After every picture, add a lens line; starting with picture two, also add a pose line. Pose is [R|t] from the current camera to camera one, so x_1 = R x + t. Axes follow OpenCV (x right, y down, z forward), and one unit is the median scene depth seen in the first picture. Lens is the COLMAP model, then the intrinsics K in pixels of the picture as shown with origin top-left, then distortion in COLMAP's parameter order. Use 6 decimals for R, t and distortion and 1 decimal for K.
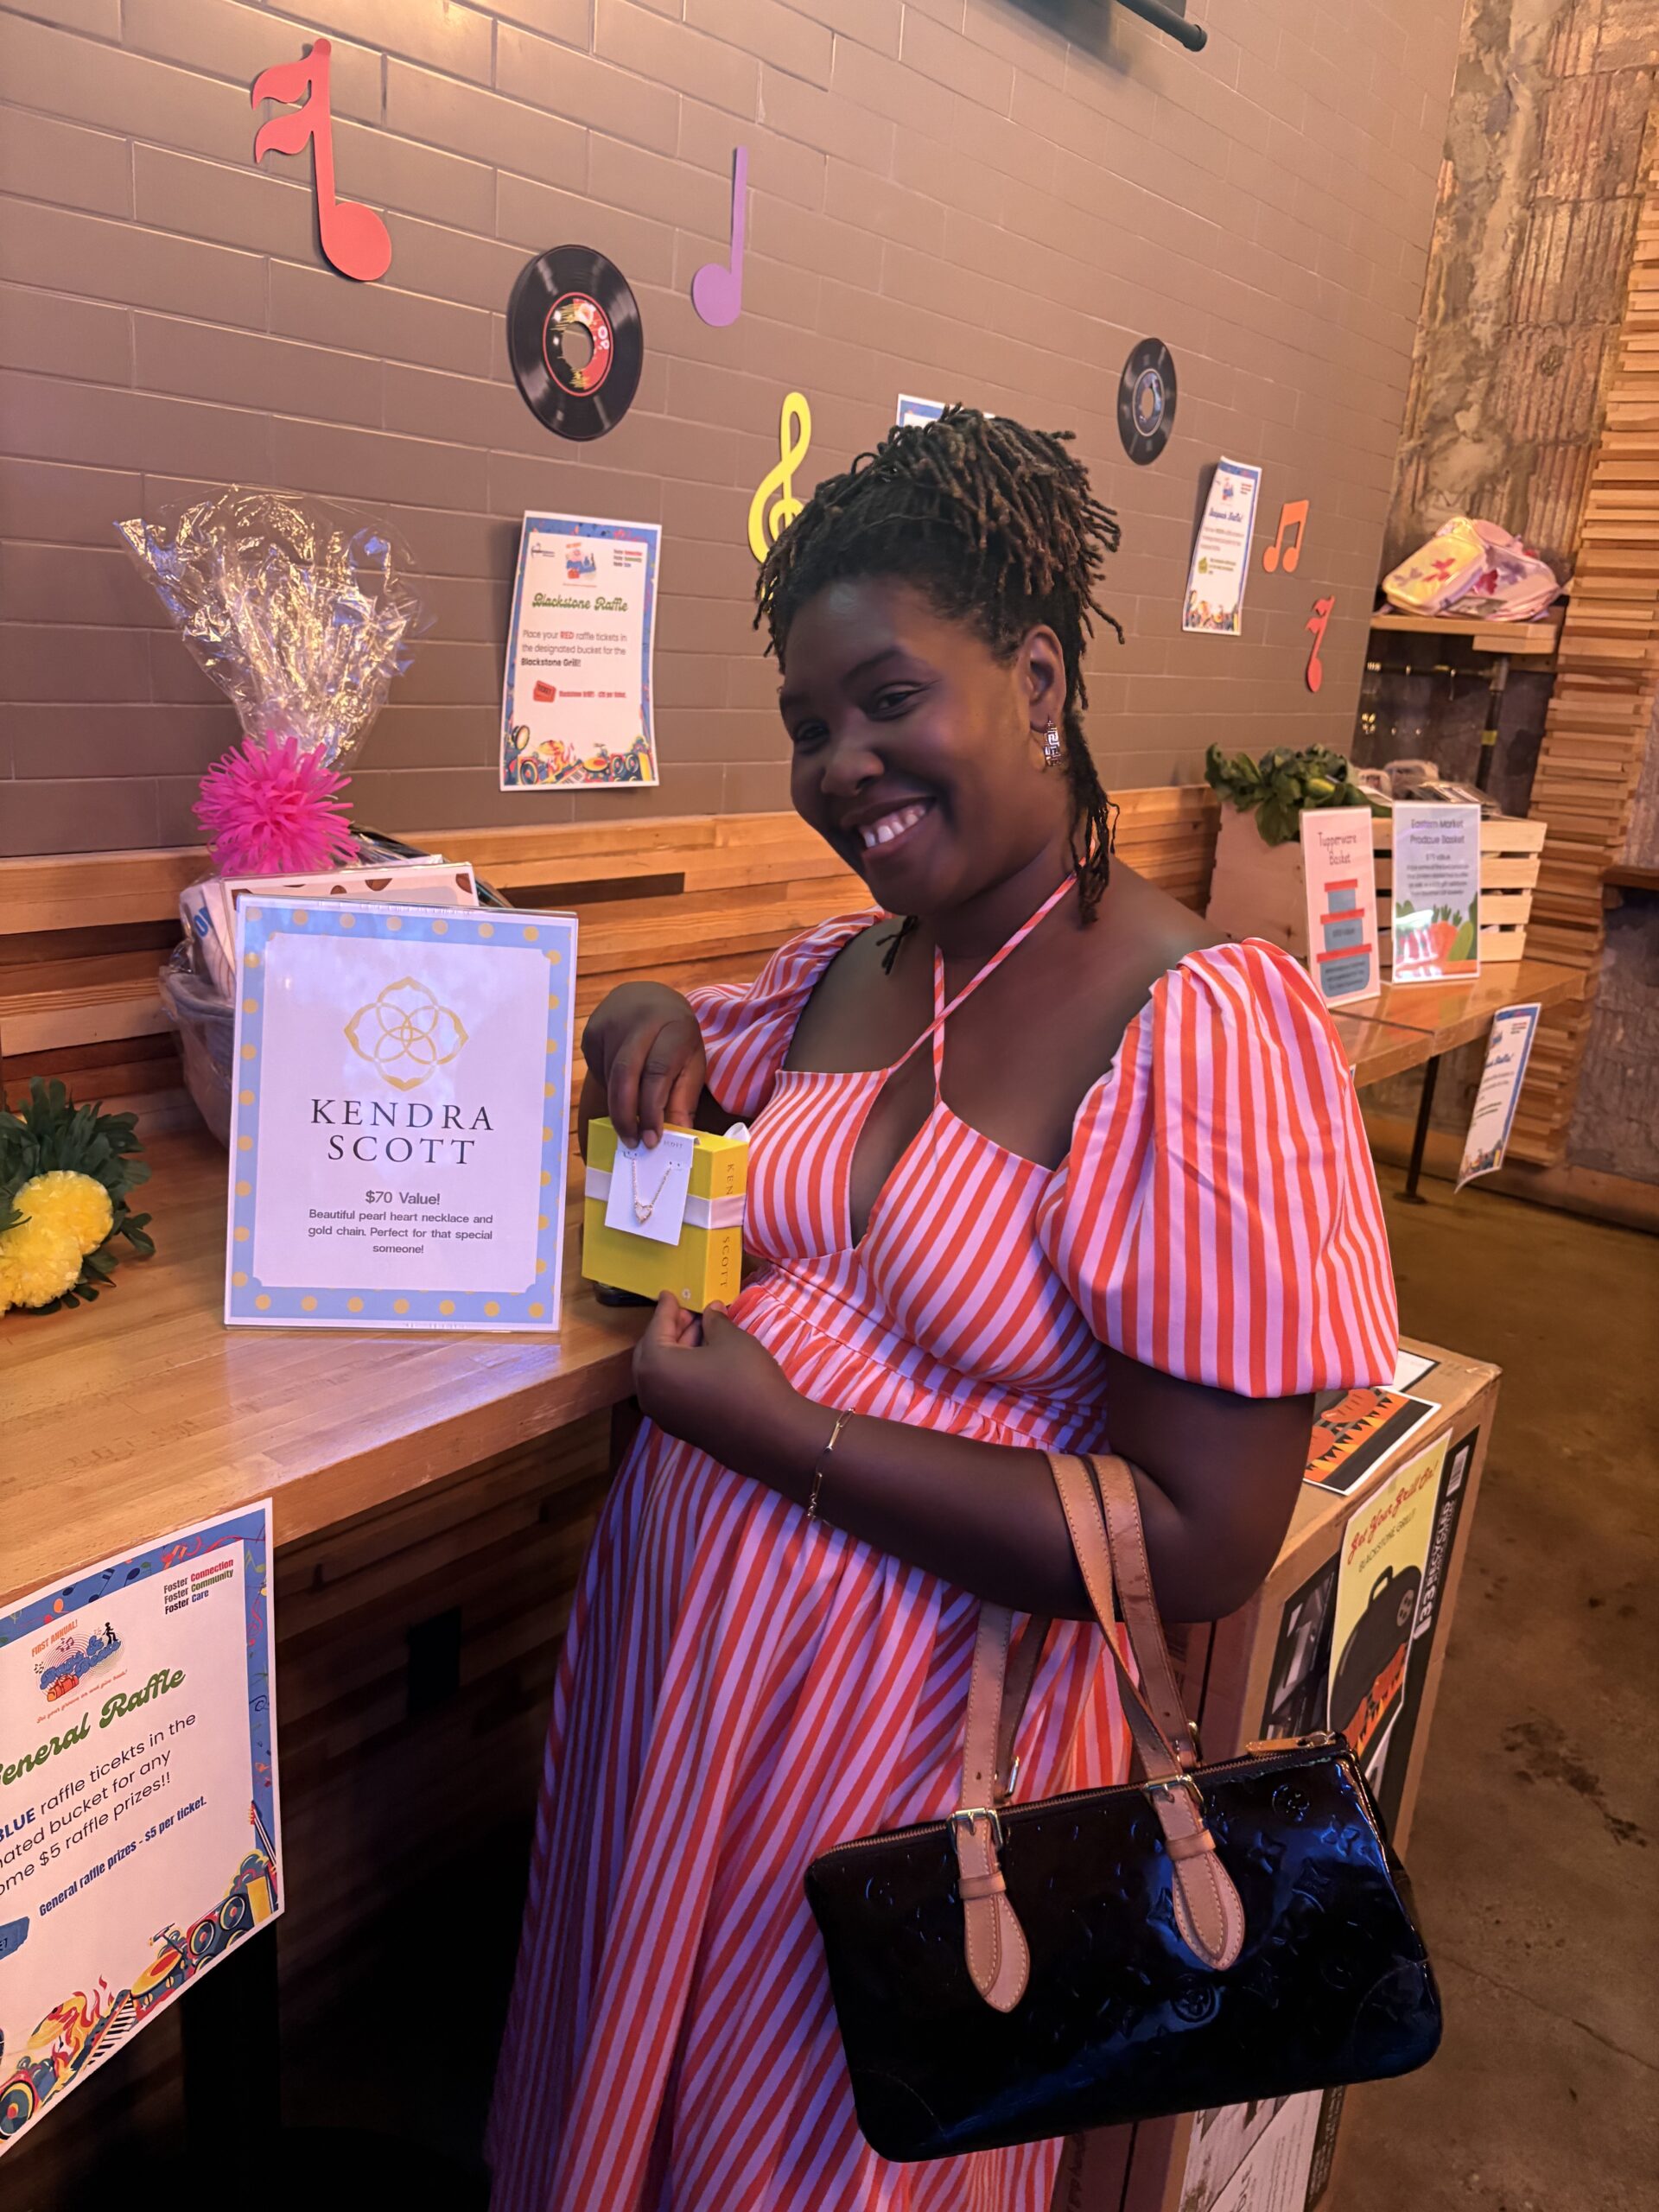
lens RADIAL K [[1704.7, 0, 834.8], [0, 1704.7, 1087.6], [0, 0, 1]] dist [0.024227, -0.014119]
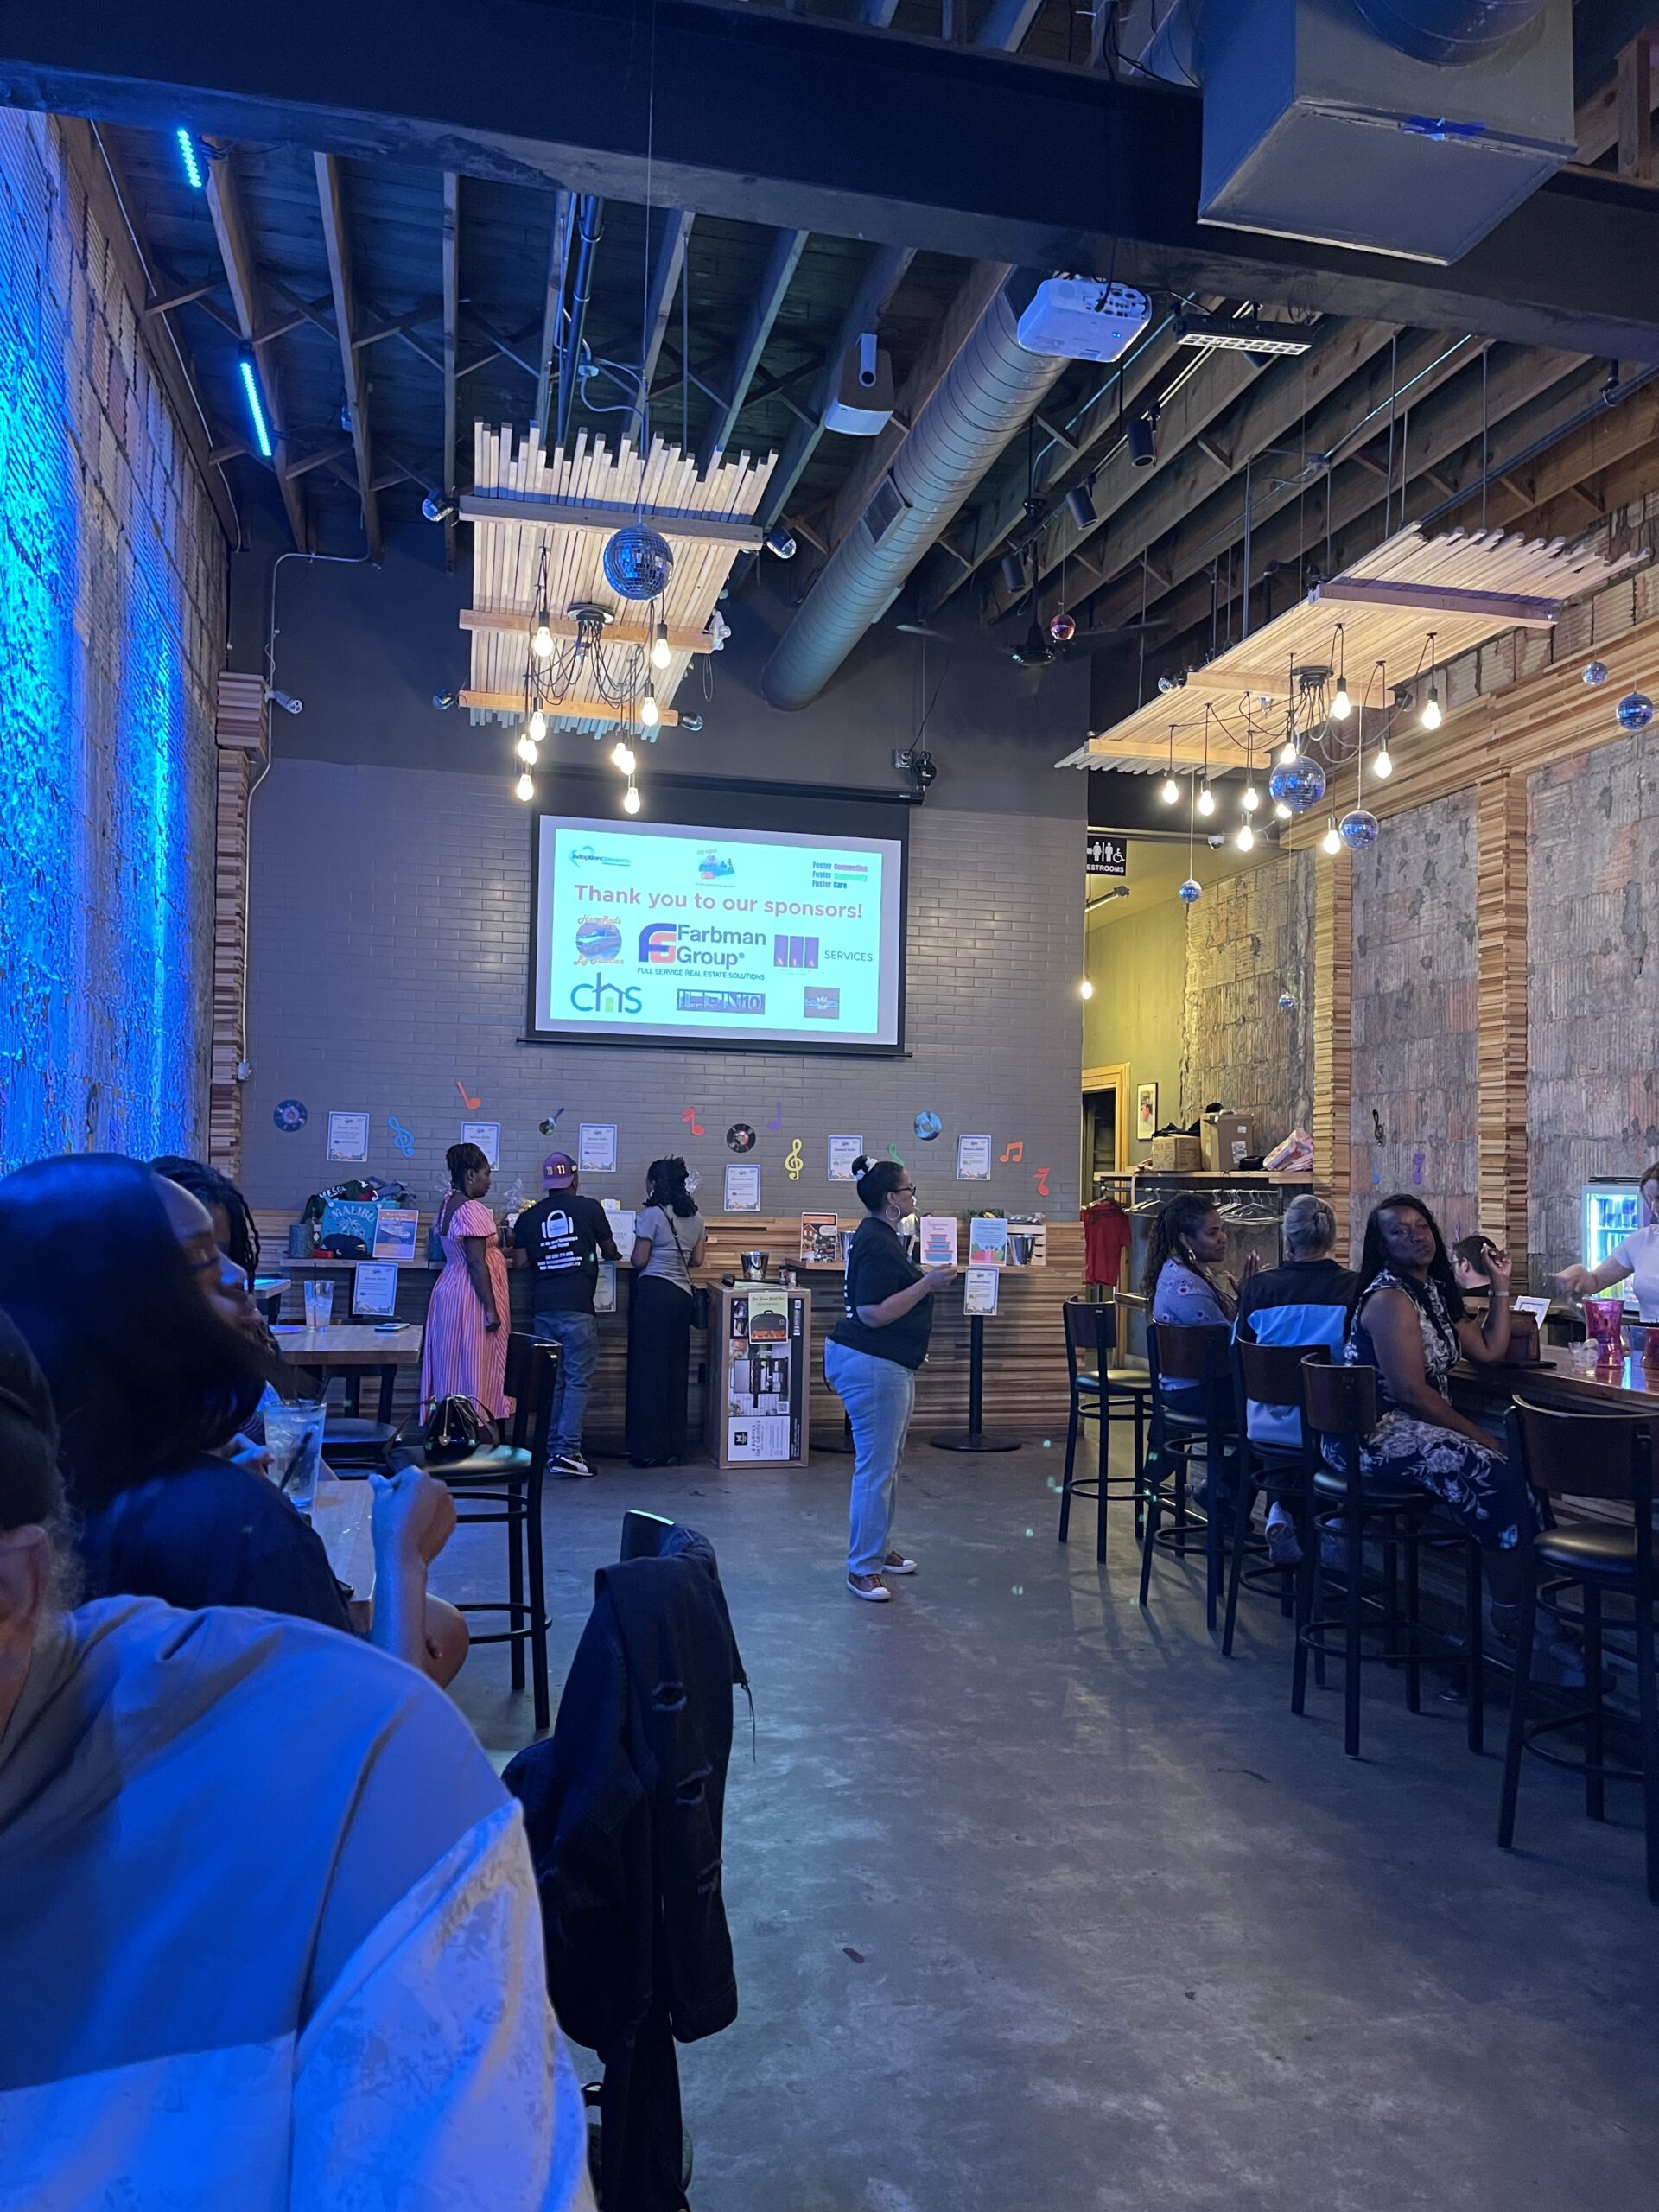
lens RADIAL K [[1652.5, 0, 837.9], [0, 1652.5, 1110.4], [0, 0, 1]] dist [0.039105, -0.036101]
pose [[0.782846, -0.088121, -0.615944, 3.404573], [-0.127400, 0.946247, -0.297298, 1.064139], [0.609033, 0.311210, 0.729539, -2.814774]]
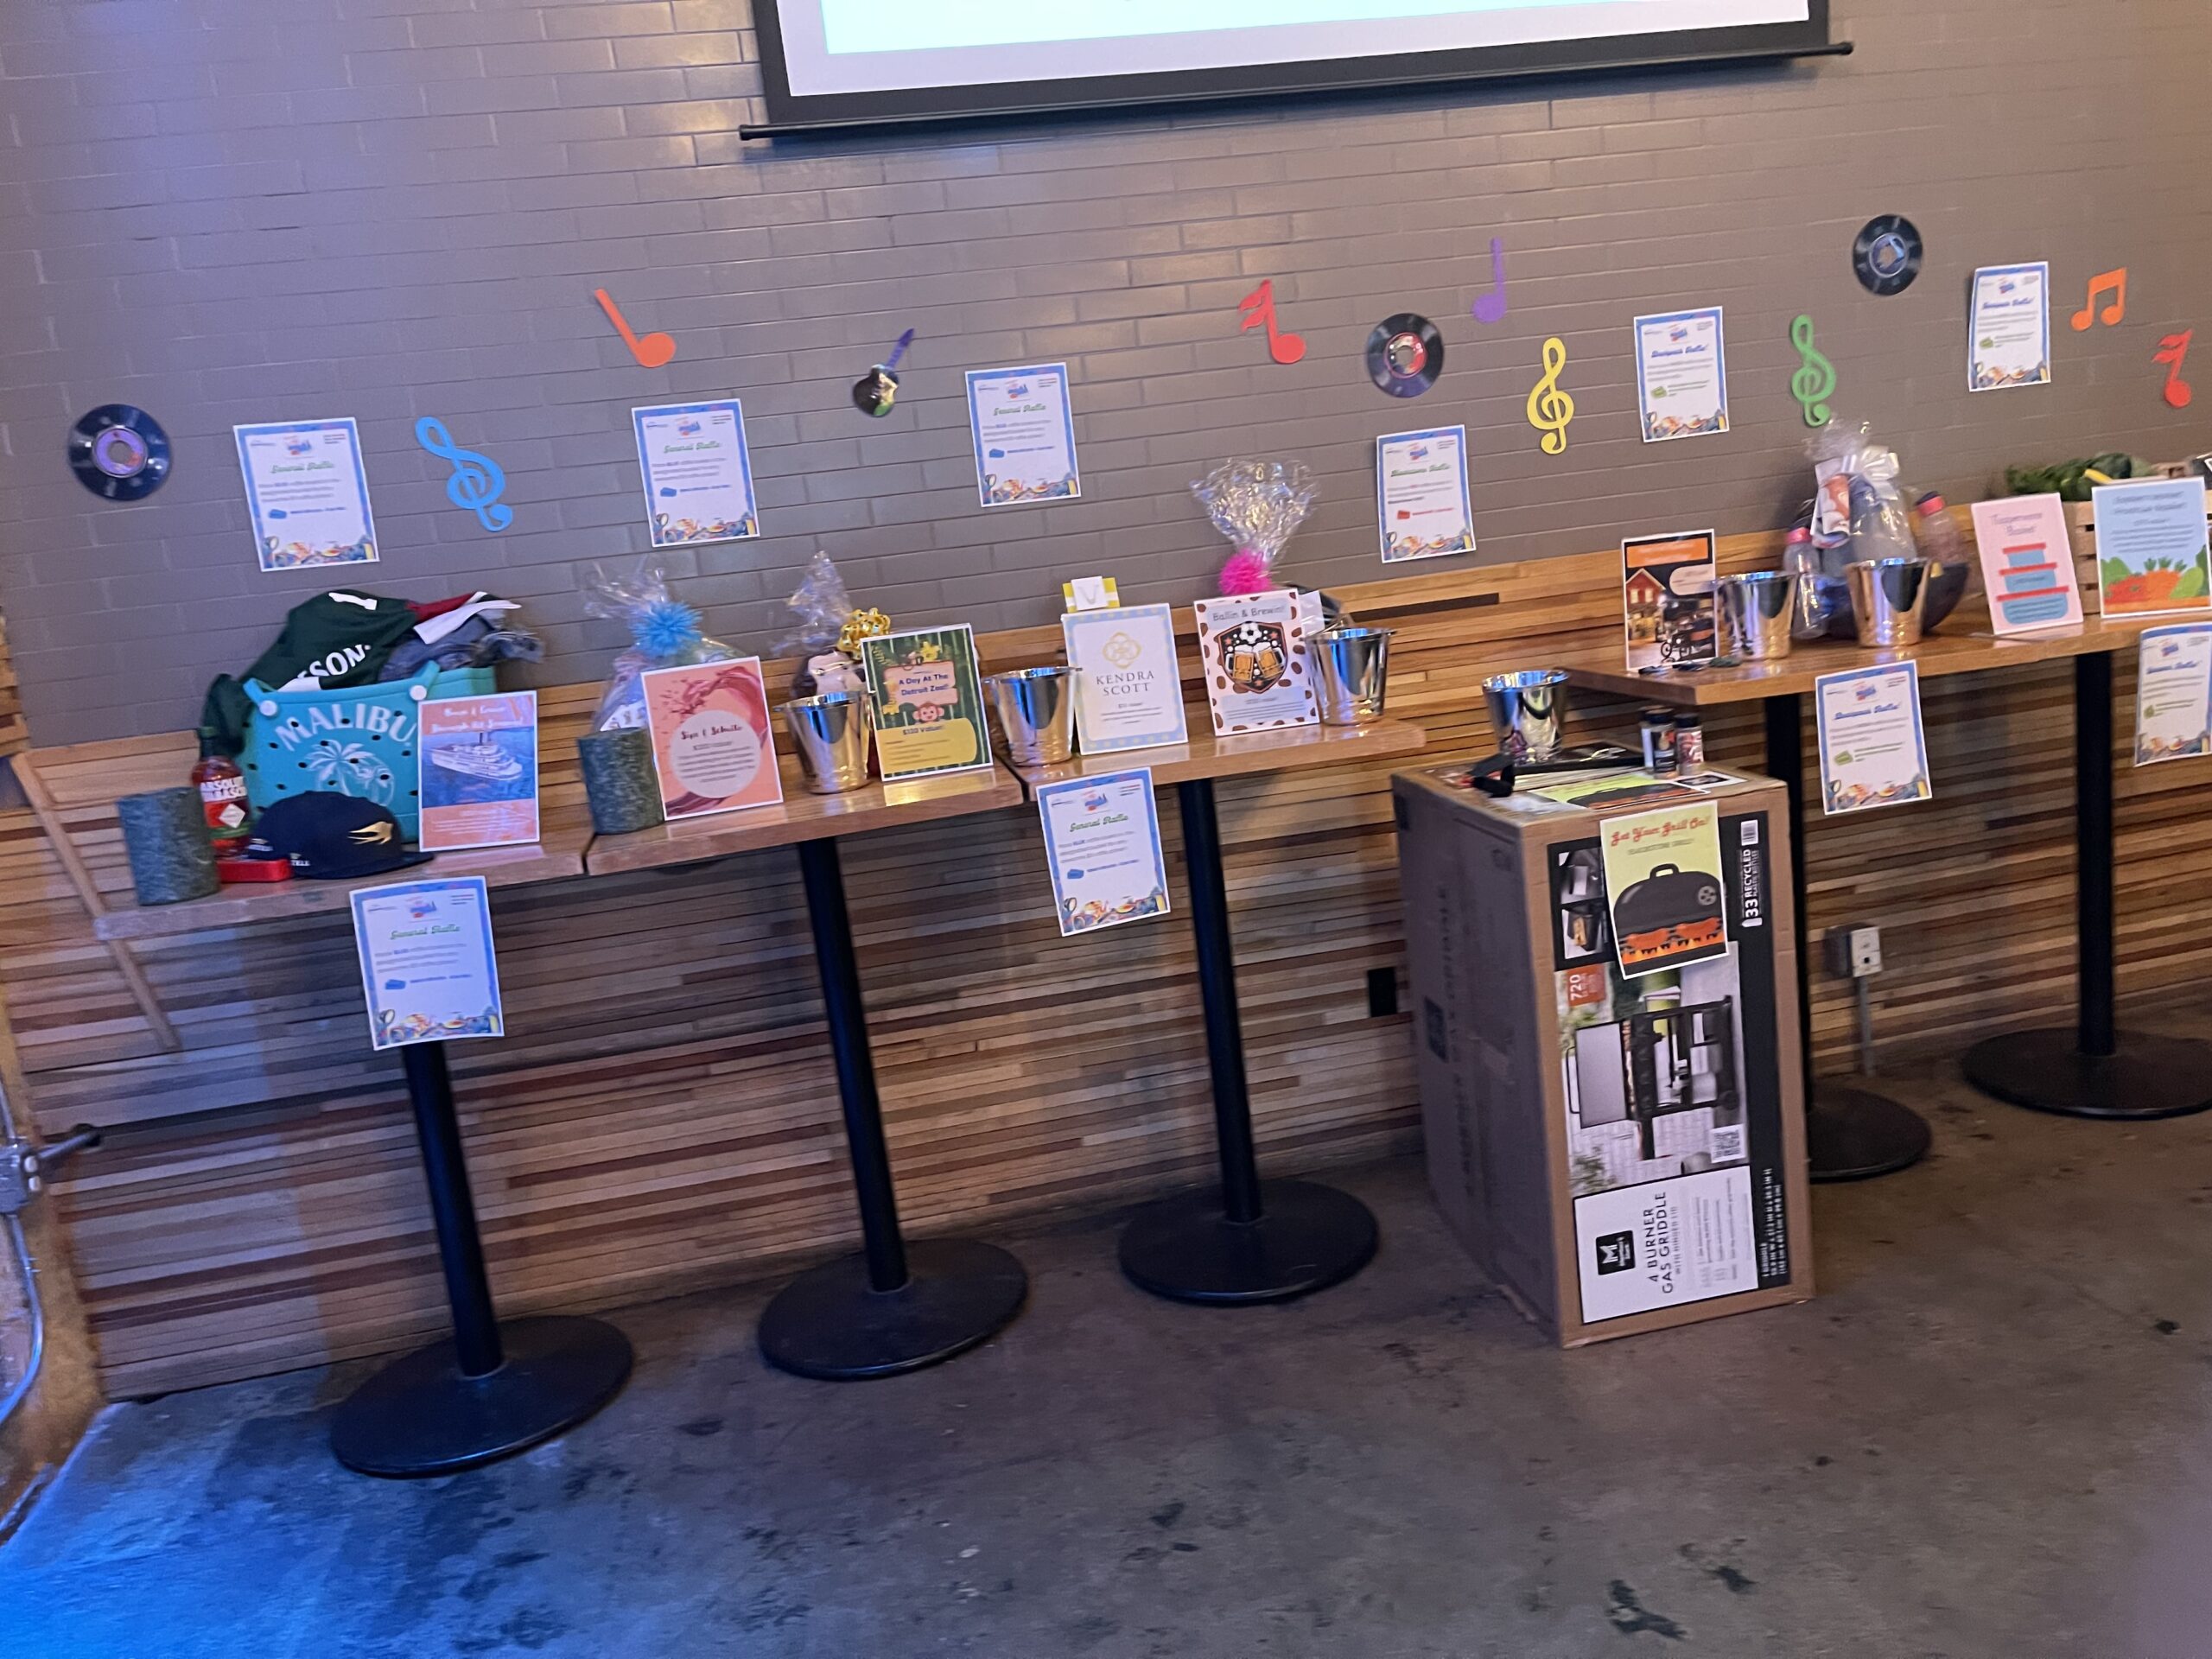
lens RADIAL K [[1652.5, 0, 1110.1], [0, 1652.5, 827.5], [0, 0, 1]] dist [0.039105, -0.036101]
pose [[0.744364, -0.036340, -0.666785, 0.881035], [-0.007015, 0.998037, -0.062225, 0.276940], [0.667738, 0.050996, 0.742648, -0.728026]]
